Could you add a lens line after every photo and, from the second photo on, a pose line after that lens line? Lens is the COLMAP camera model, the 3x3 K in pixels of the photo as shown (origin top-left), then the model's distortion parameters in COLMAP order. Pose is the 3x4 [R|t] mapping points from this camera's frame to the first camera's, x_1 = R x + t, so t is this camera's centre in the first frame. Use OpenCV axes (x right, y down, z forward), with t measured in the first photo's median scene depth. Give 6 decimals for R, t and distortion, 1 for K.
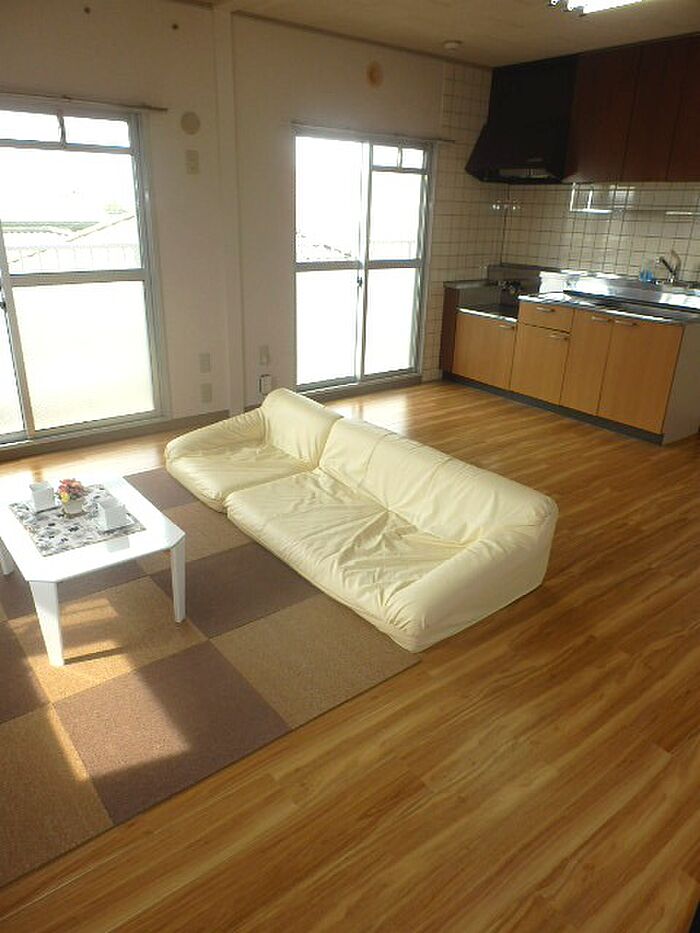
lens RADIAL K [[645.1, 0, 347.9], [0, 645.1, 464.5], [0, 0, 1]] dist [-0.024787, 0.022509]
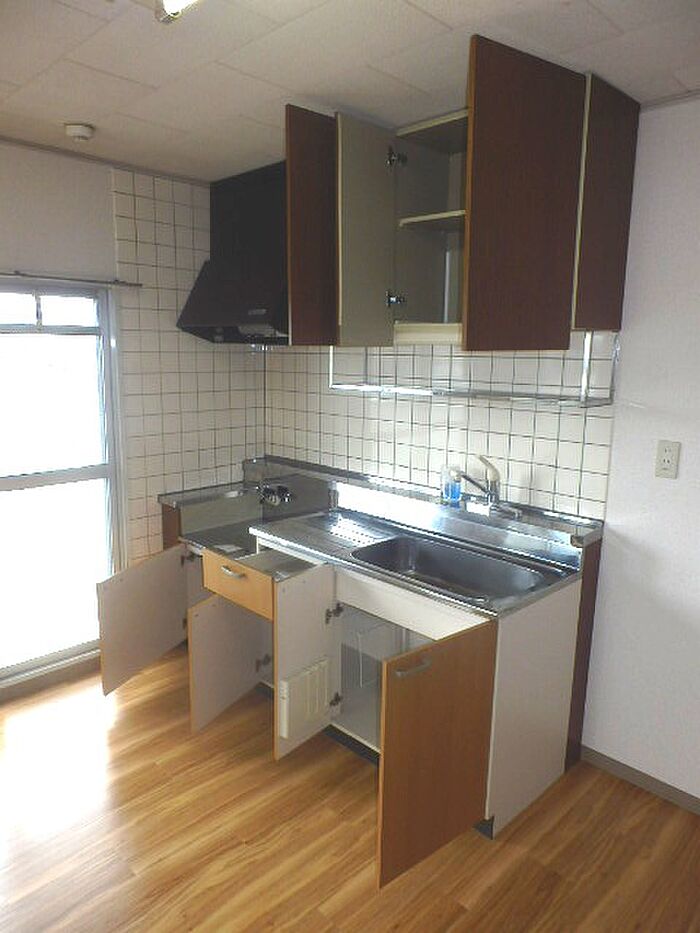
lens RADIAL K [[645.1, 0, 359.7], [0, 645.1, 466.6], [0, 0, 1]] dist [-0.024787, 0.022509]
pose [[0.988904, -0.034165, 0.144576, 0.473400], [0.061679, 0.979775, -0.190357, -0.336496], [-0.135148, 0.197162, 0.971011, 0.676885]]
